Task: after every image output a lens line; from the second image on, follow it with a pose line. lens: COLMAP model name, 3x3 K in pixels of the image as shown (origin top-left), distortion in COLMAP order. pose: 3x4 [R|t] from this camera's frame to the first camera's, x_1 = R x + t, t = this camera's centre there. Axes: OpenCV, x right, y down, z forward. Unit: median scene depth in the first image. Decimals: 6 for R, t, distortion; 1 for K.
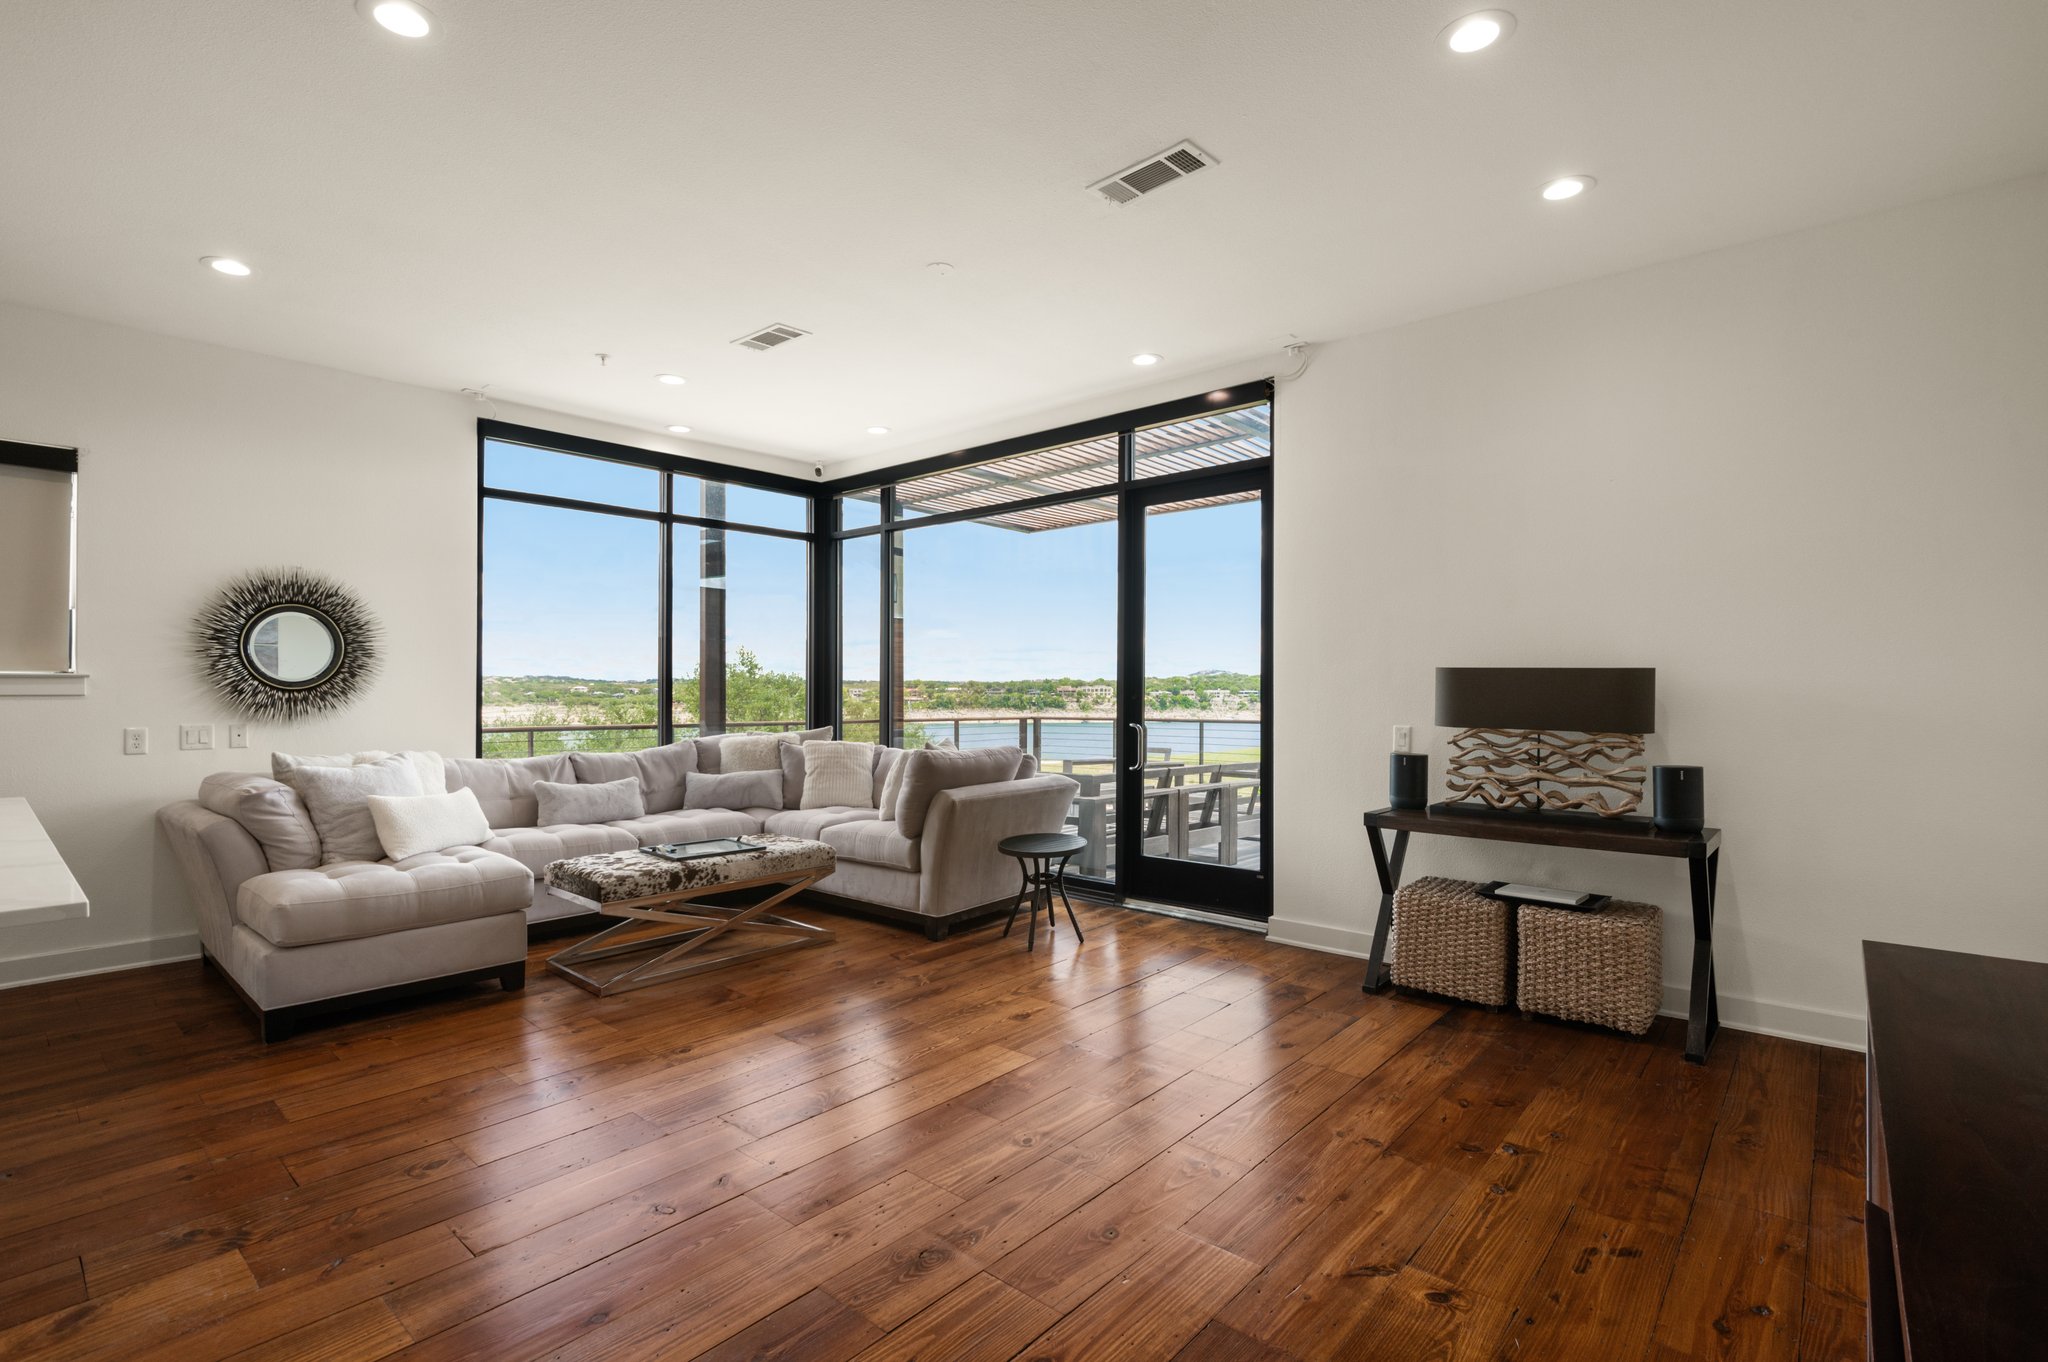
lens RADIAL K [[942.0, 0, 1024.0], [0, 942.0, 681.0], [0, 0, 1]] dist [-0.001728, -0.000566]
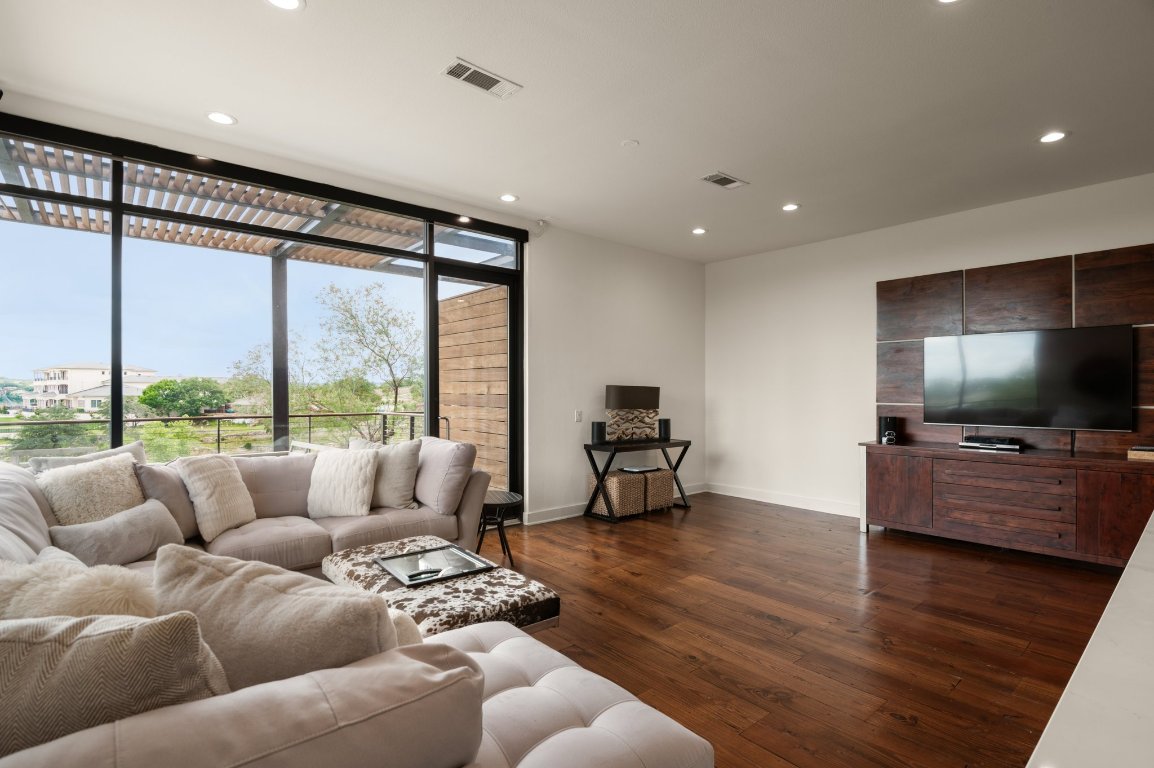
lens RADIAL K [[556.6, 0, 577.0], [0, 556.6, 384.0], [0, 0, 1]] dist [-0.027506, -0.000227]
pose [[0.135990, 0.015055, 0.990596, -0.965002], [-0.008936, 0.999862, -0.013969, 0.004181], [-0.990670, -0.006952, 0.136105, 0.860742]]
